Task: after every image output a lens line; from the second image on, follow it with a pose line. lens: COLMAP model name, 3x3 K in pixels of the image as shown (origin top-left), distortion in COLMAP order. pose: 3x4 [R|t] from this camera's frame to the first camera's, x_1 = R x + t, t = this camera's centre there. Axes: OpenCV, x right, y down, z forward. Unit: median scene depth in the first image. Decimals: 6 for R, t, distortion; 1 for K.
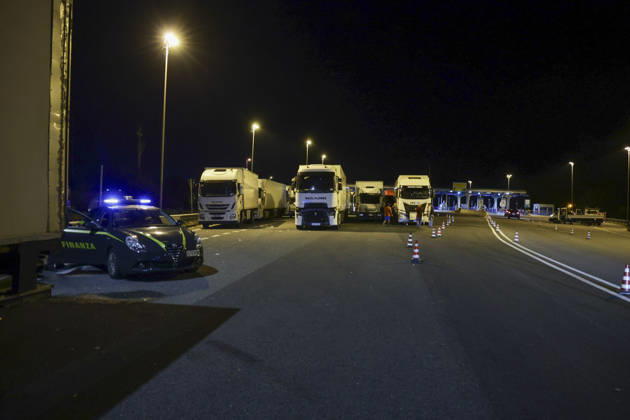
lens RADIAL K [[489.6, 0, 312.6], [0, 489.6, 199.4], [0, 0, 1]] dist [-0.062860, 0.003750]
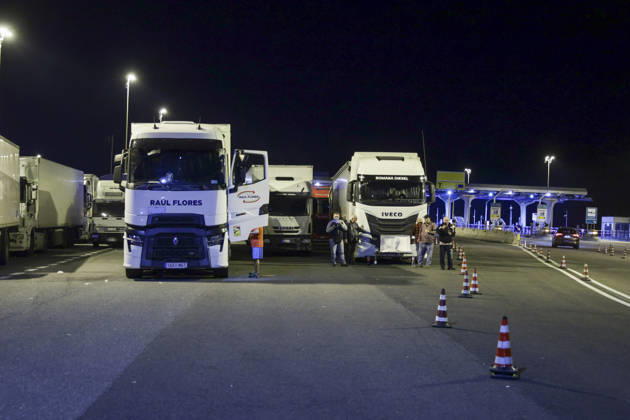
lens RADIAL K [[1027.6, 0, 315.0], [0, 1027.6, 210.0], [0, 0, 1]] dist [0.224803, -0.016491]
pose [[0.984452, 0.002325, 0.175639, -0.022834], [-0.002996, 0.999989, 0.003557, 0.000252], [-0.175629, -0.004028, 0.984448, 0.089721]]
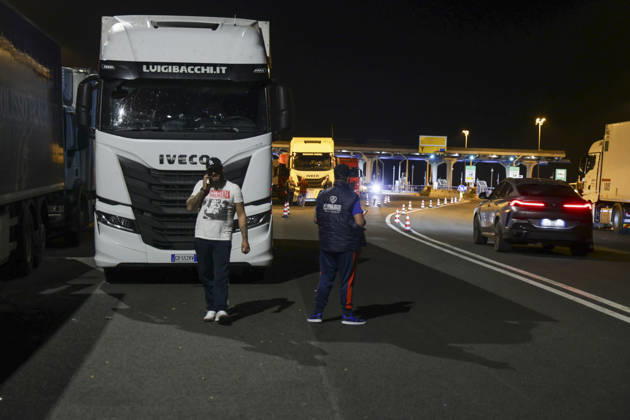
lens RADIAL K [[1254.5, 0, 315.0], [0, 1254.5, 210.0], [0, 0, 1]] dist [0.321676, 0.085853]
pose [[0.986635, -0.008861, 0.162703, -0.093849], [0.003680, 0.999477, 0.032120, -0.002190], [-0.162902, -0.031092, 0.986152, -0.854112]]
